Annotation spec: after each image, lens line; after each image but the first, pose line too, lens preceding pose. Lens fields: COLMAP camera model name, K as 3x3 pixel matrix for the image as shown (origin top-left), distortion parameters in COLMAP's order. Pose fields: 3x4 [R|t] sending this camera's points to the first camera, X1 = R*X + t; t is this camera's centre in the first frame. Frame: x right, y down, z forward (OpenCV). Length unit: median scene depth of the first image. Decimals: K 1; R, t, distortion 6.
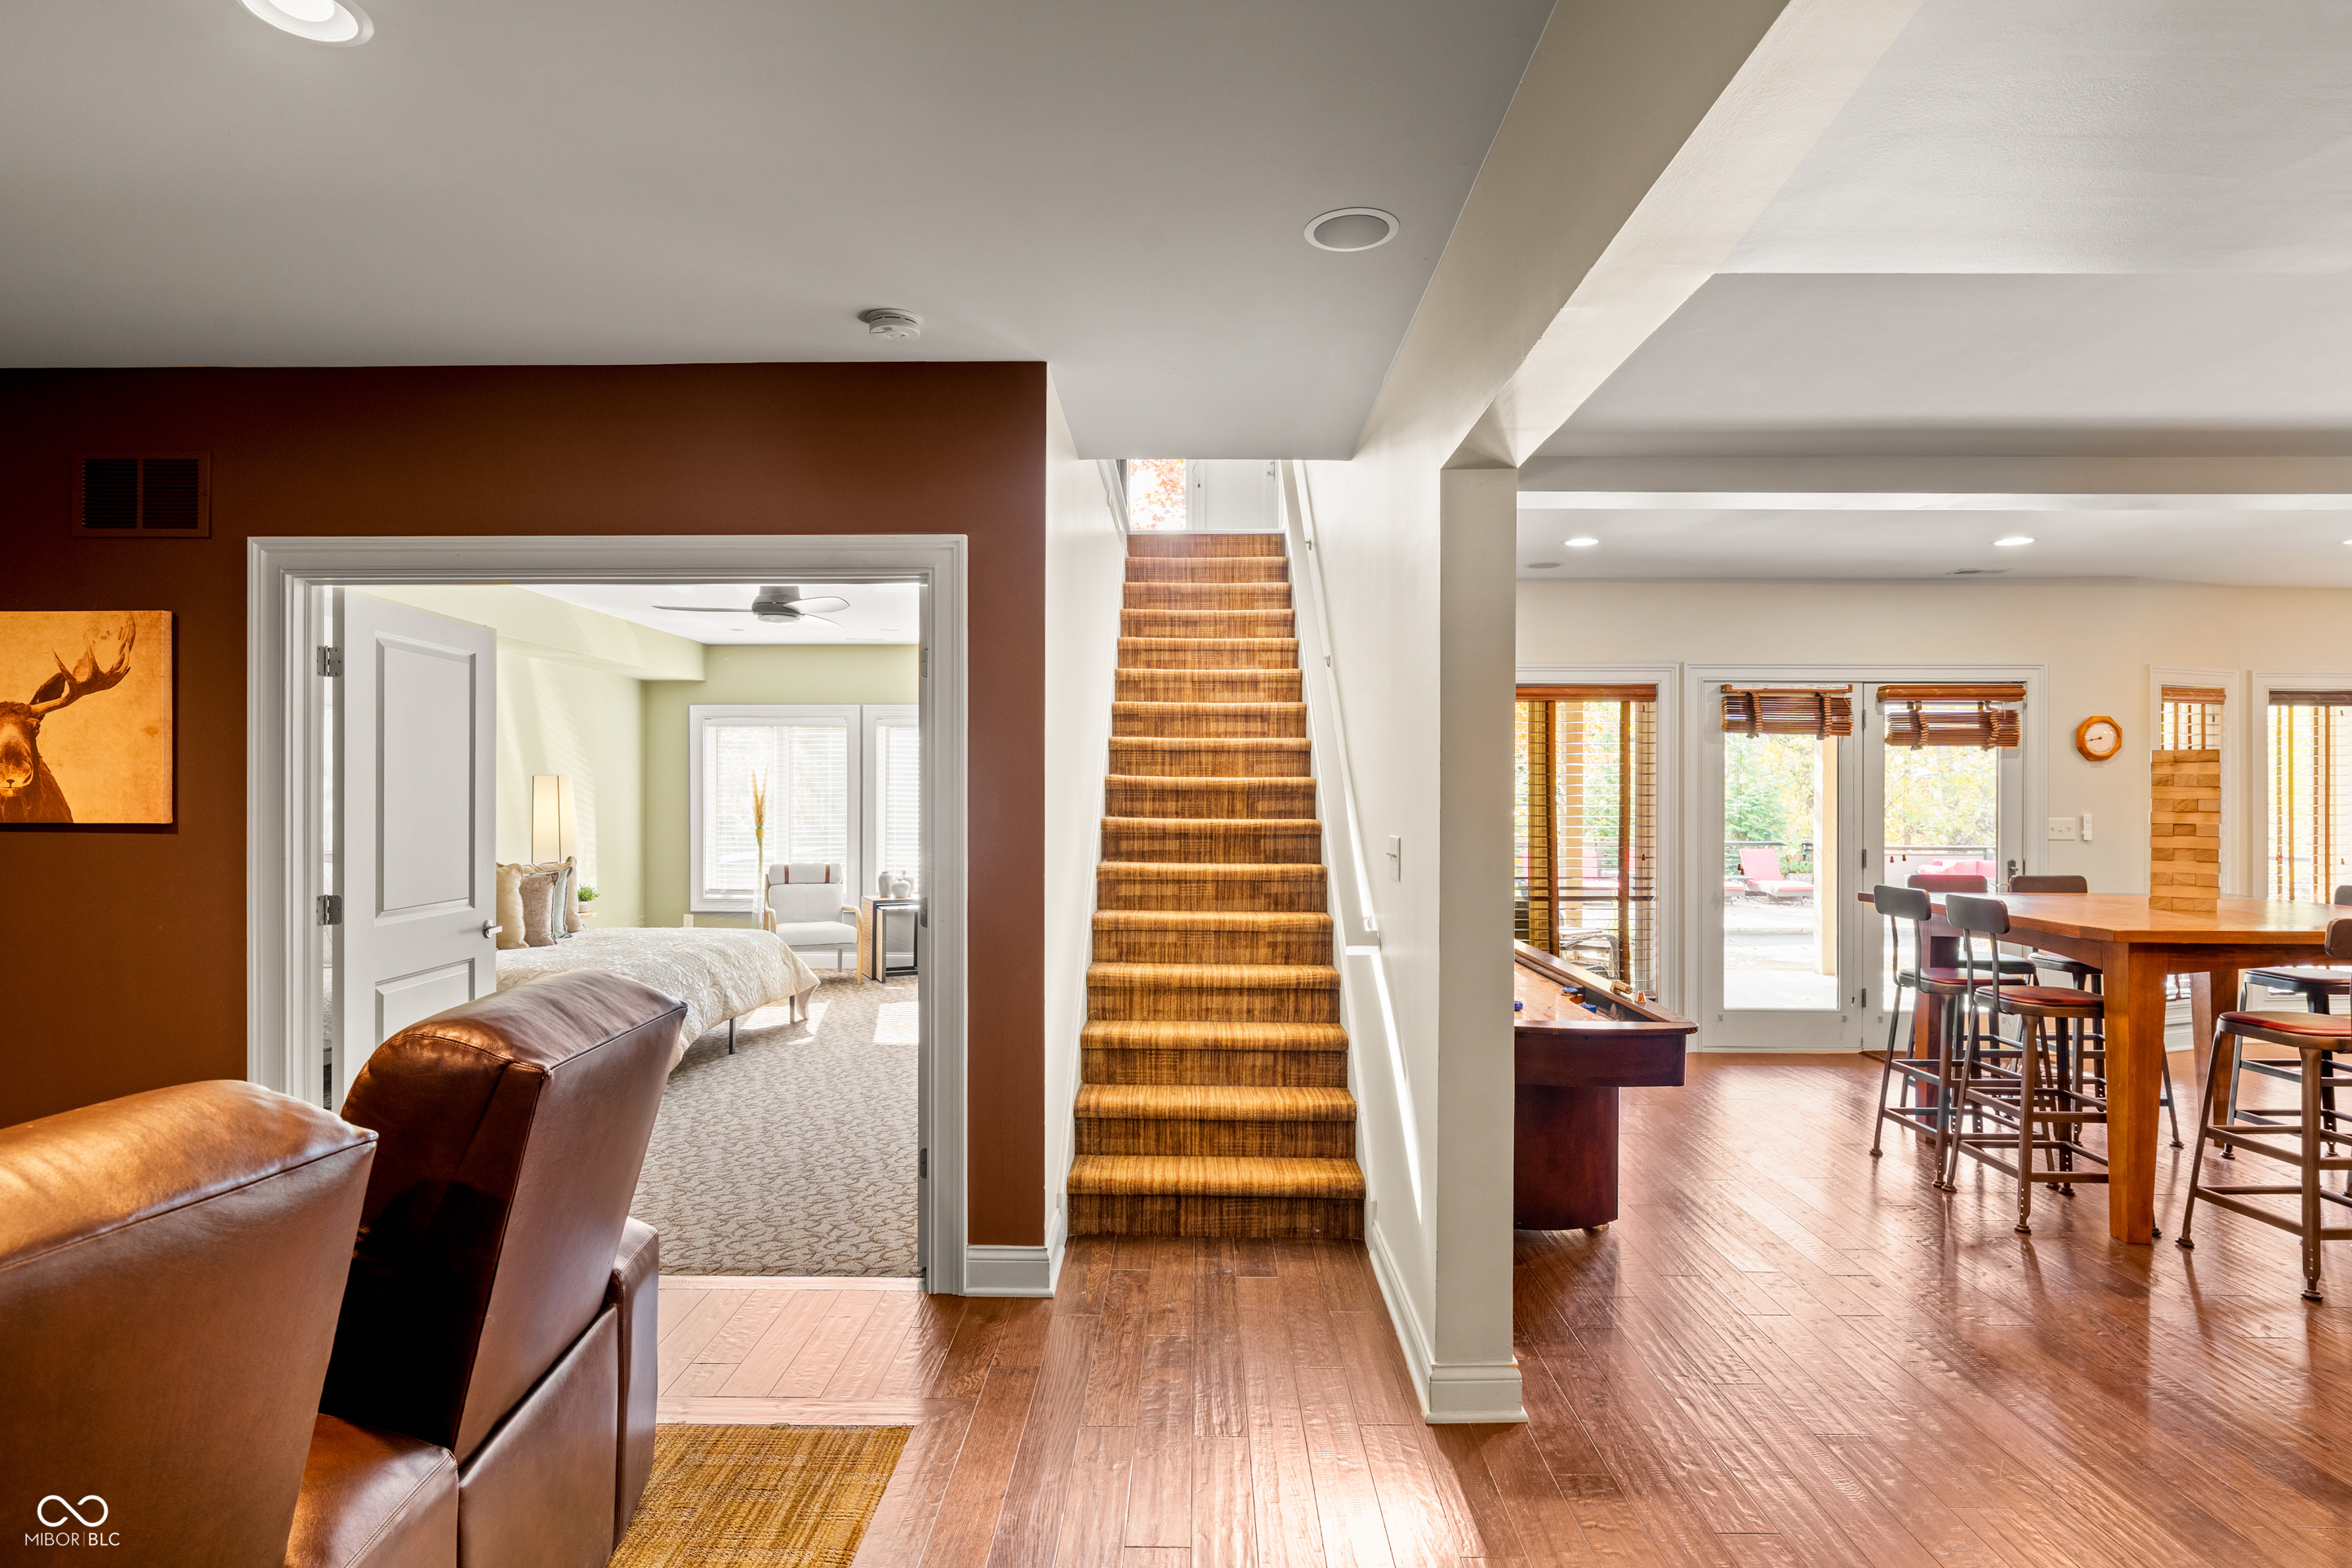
lens RADIAL K [[1198.5, 0, 1172.4], [0, 1198.5, 791.3], [0, 0, 1]] dist [-0.012472, -0.001476]
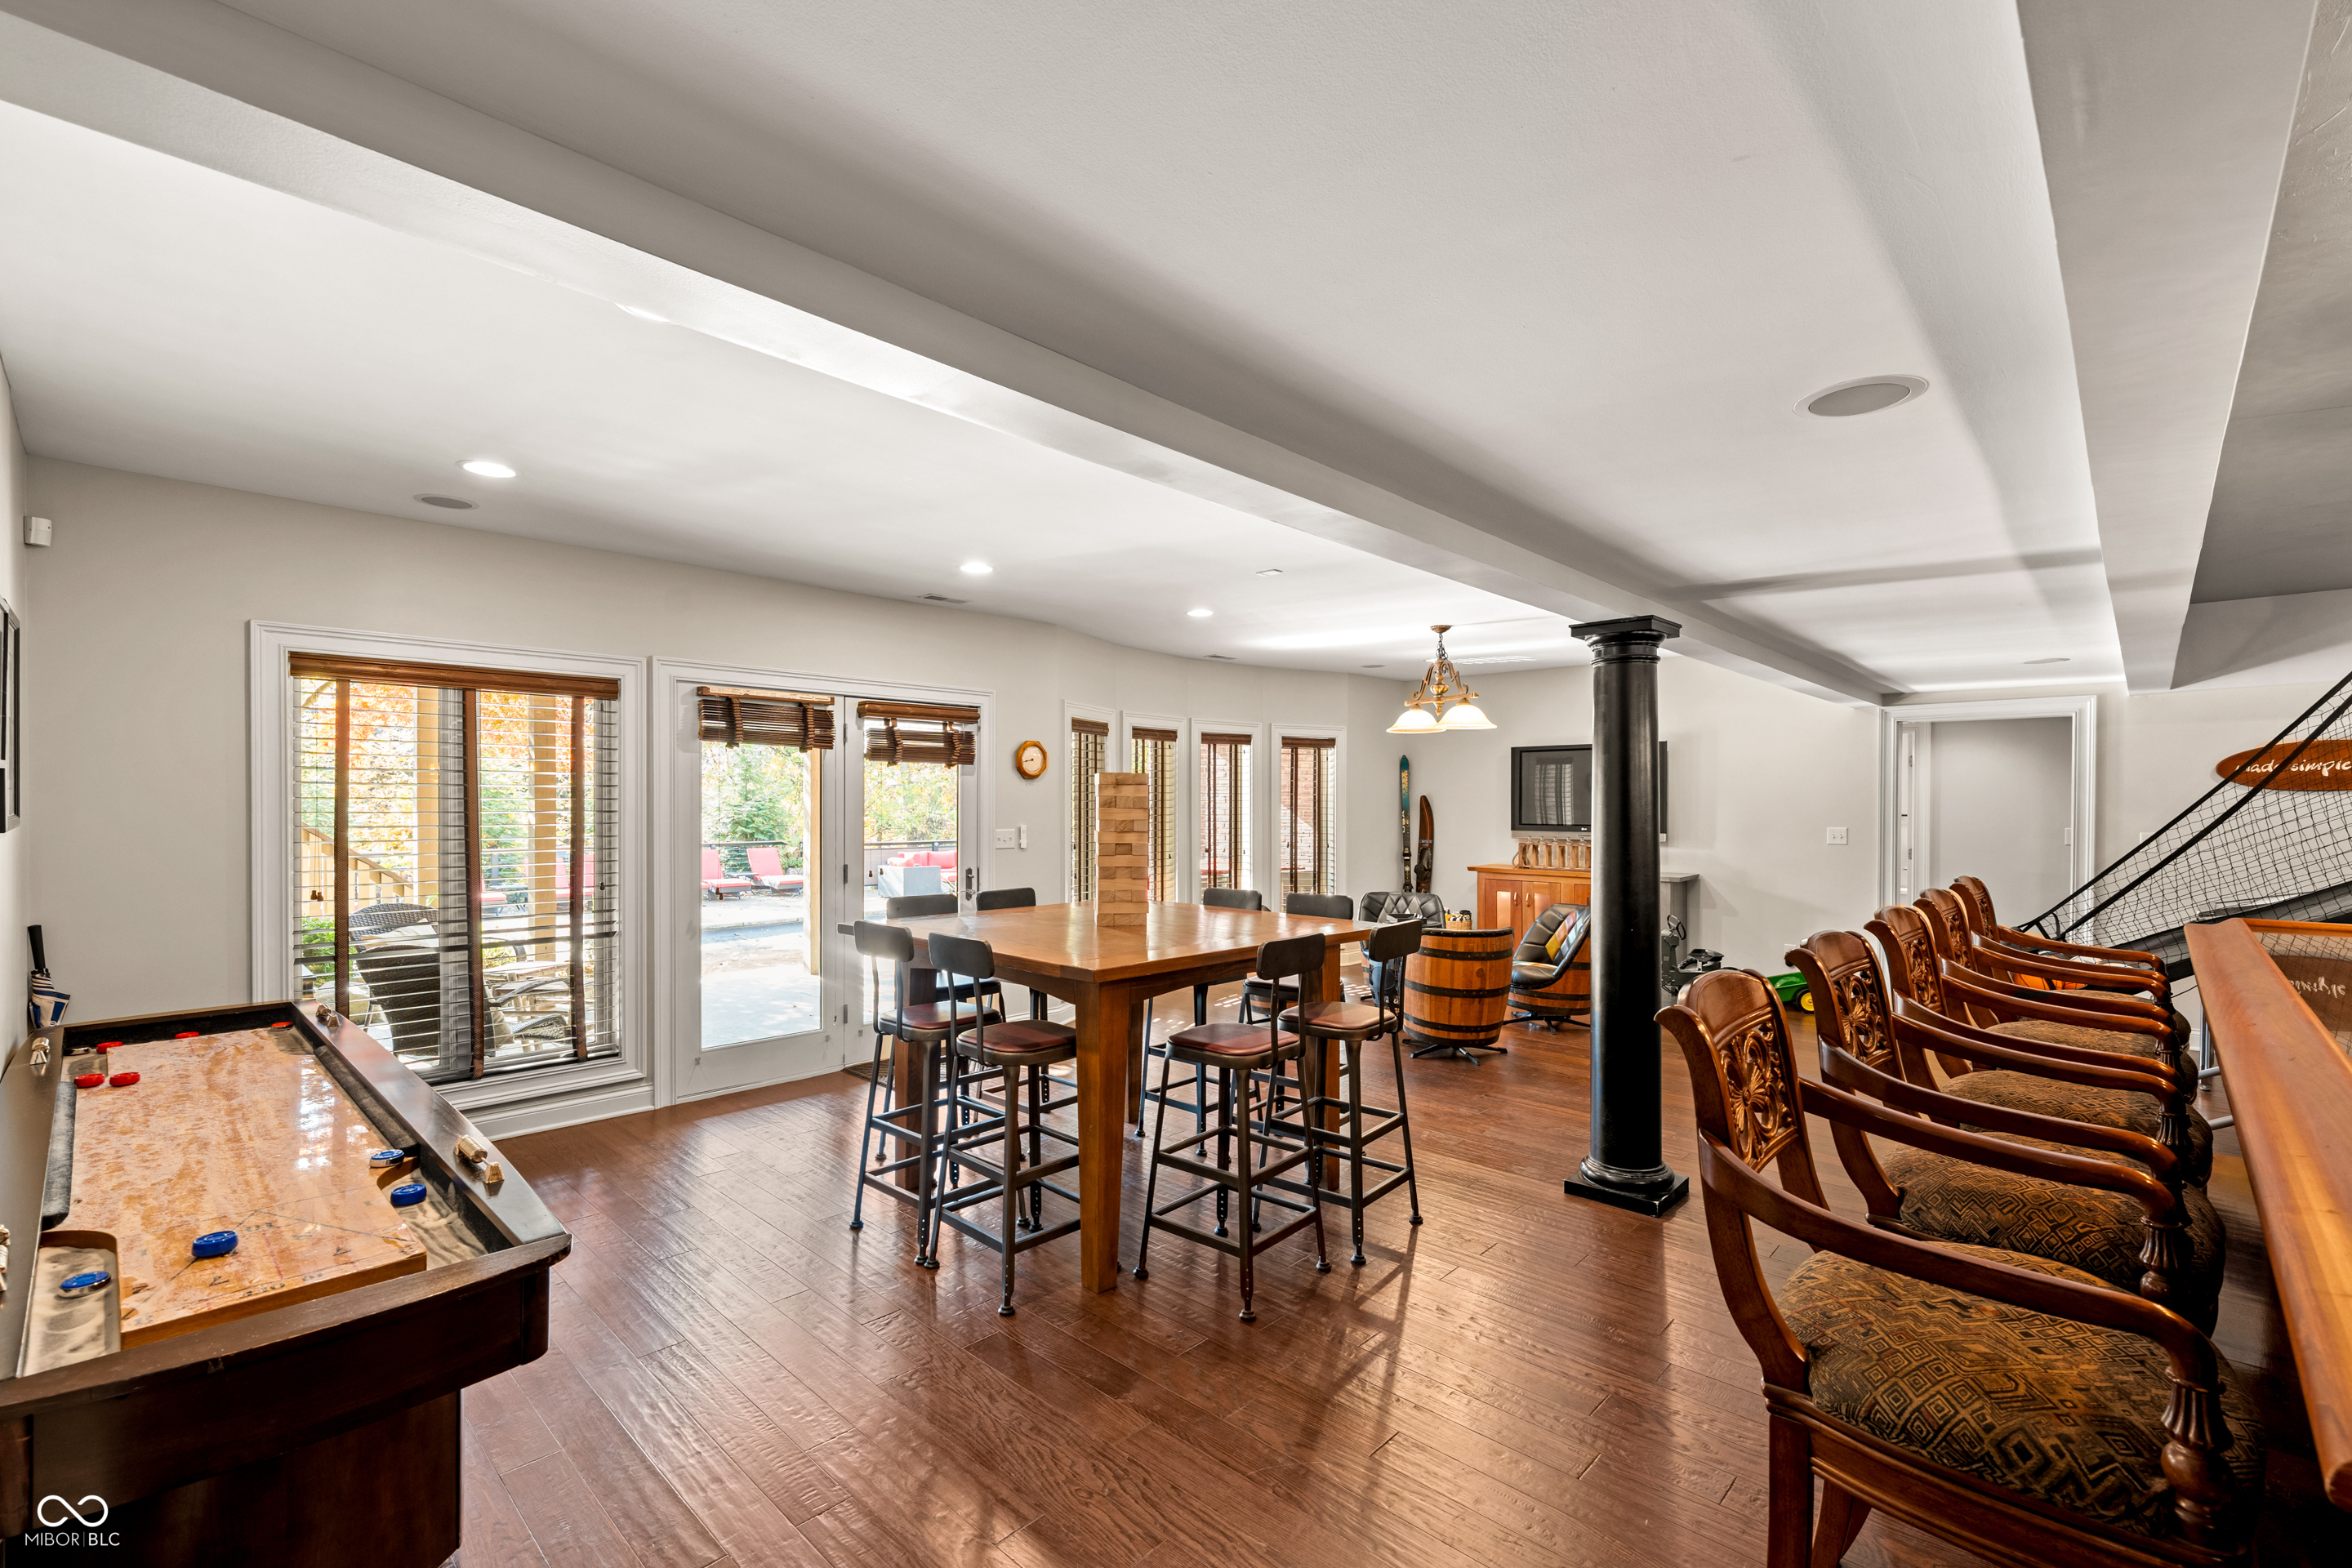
lens RADIAL K [[1012.7, 0, 1169.7], [0, 1012.7, 807.9], [0, 0, 1]] dist [-0.000943, 0.000105]
pose [[0.672967, -0.005132, 0.739654, 0.140156], [-0.004189, 0.999933, 0.010749, -0.008826], [-0.739660, -0.010332, 0.672901, 0.236751]]
